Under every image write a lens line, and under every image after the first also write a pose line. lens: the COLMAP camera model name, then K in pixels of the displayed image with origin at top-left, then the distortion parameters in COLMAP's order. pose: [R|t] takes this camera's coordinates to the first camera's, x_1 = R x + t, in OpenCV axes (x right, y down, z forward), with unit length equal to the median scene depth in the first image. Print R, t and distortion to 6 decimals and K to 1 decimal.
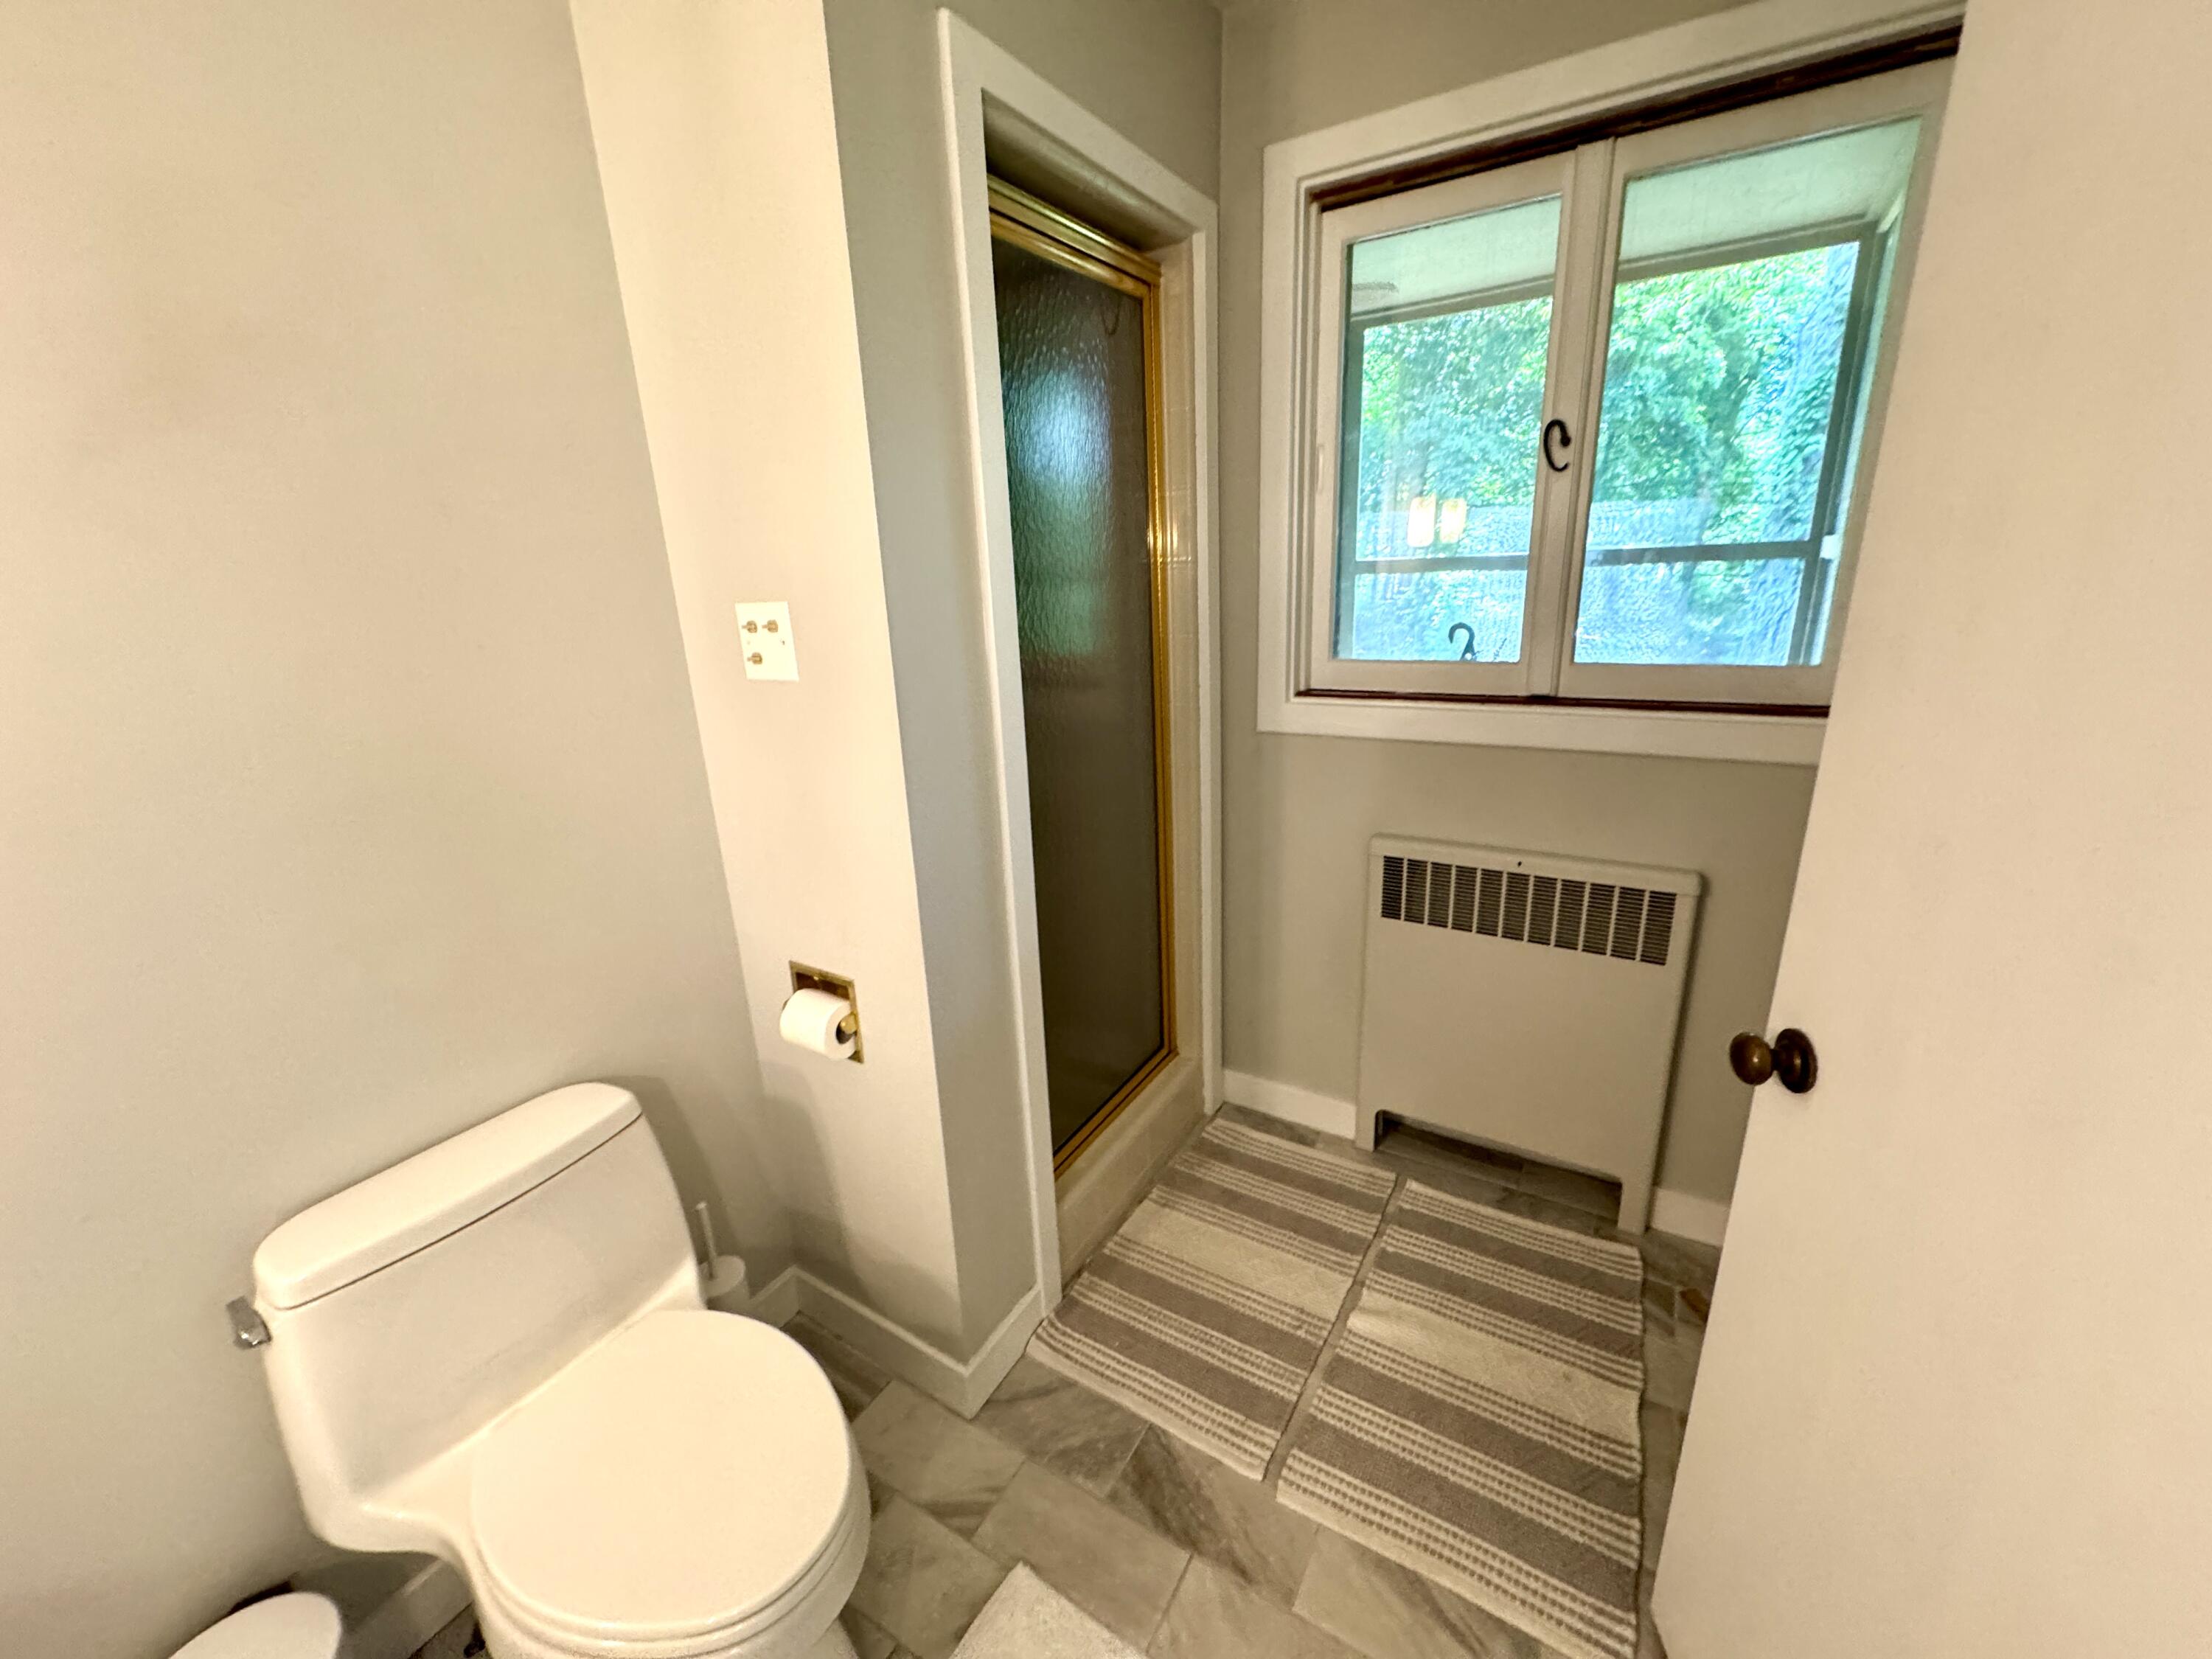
lens RADIAL K [[888.0, 0, 1114.5], [0, 888.0, 833.9], [0, 0, 1]] dist [-0.001255, 0.000026]
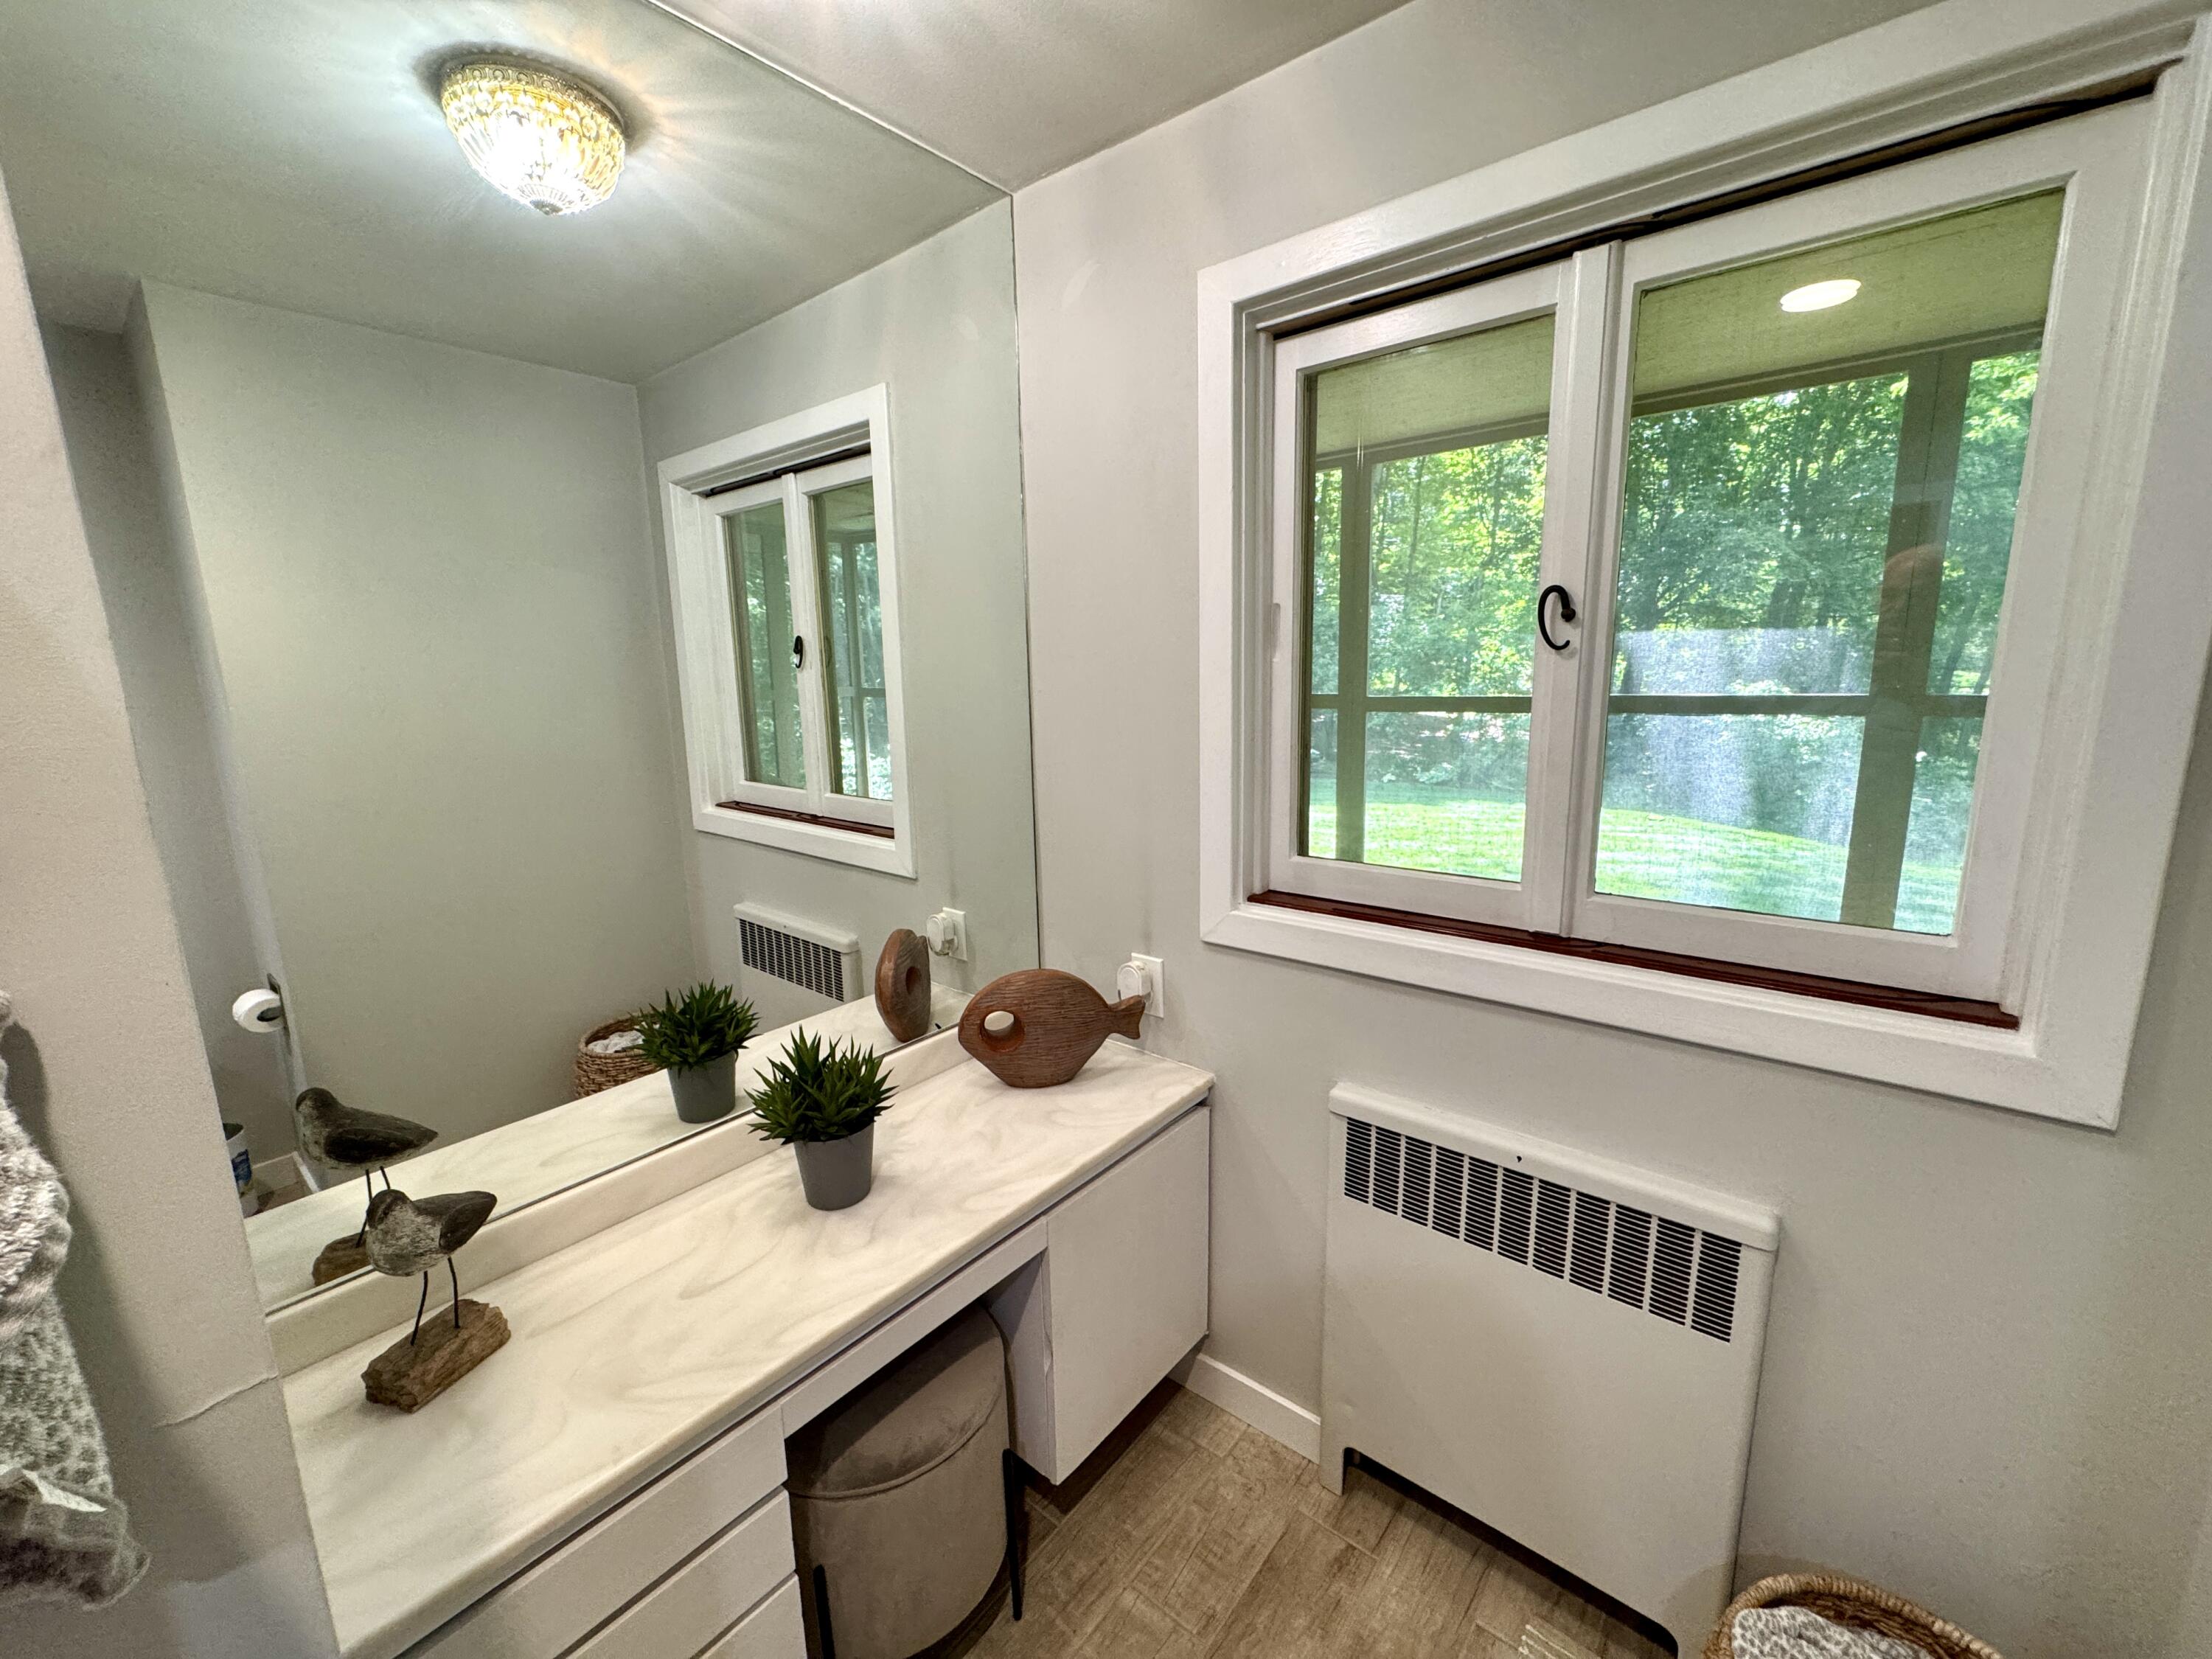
lens RADIAL K [[879.5, 0, 1102.7], [0, 879.5, 830.2], [0, 0, 1]] dist [-0.001189, 0.000234]
pose [[0.991271, 0.040938, -0.125327, 0.186424], [-0.053708, 0.993509, -0.100275, -0.142666], [0.120409, 0.106130, 0.987035, 0.199514]]
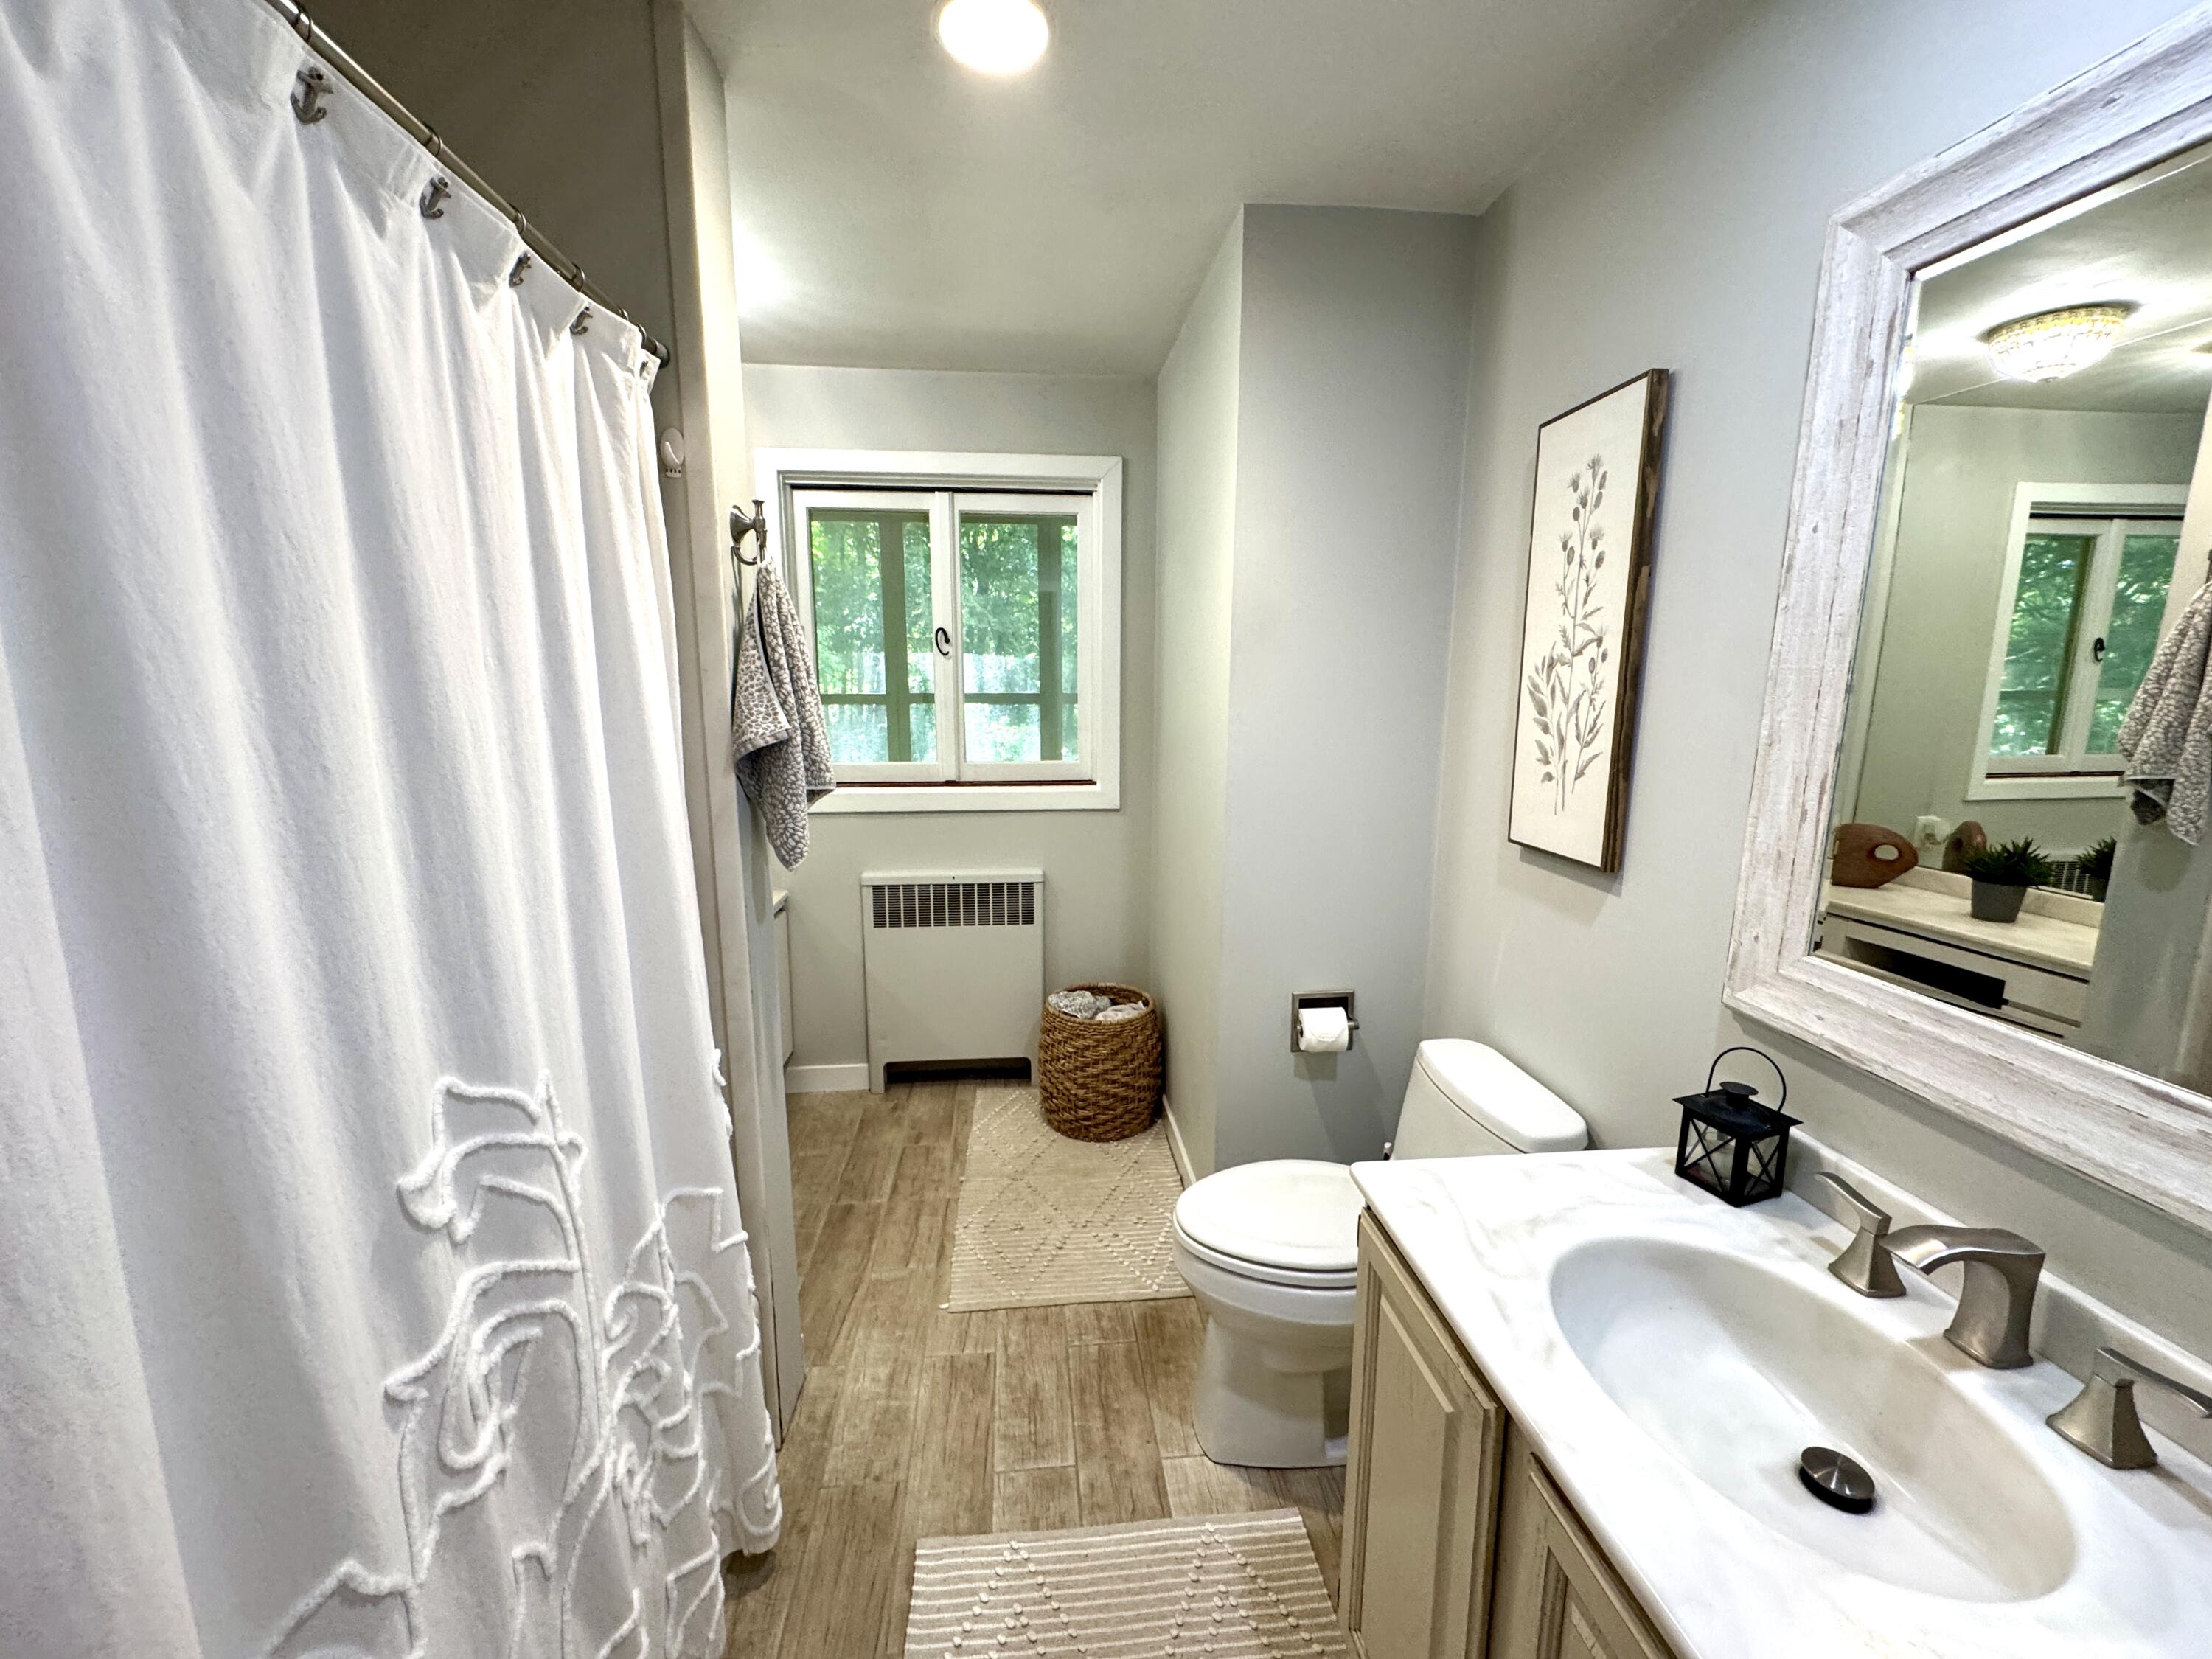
lens RADIAL K [[894.4, 0, 1091.9], [0, 894.4, 834.9], [0, 0, 1]] dist [-0.001435, -0.000013]
pose [[0.795966, -0.059875, 0.602373, -0.339502], [0.140013, 0.986322, -0.086973, 0.131432], [-0.588927, 0.153568, 0.793462, -0.495657]]
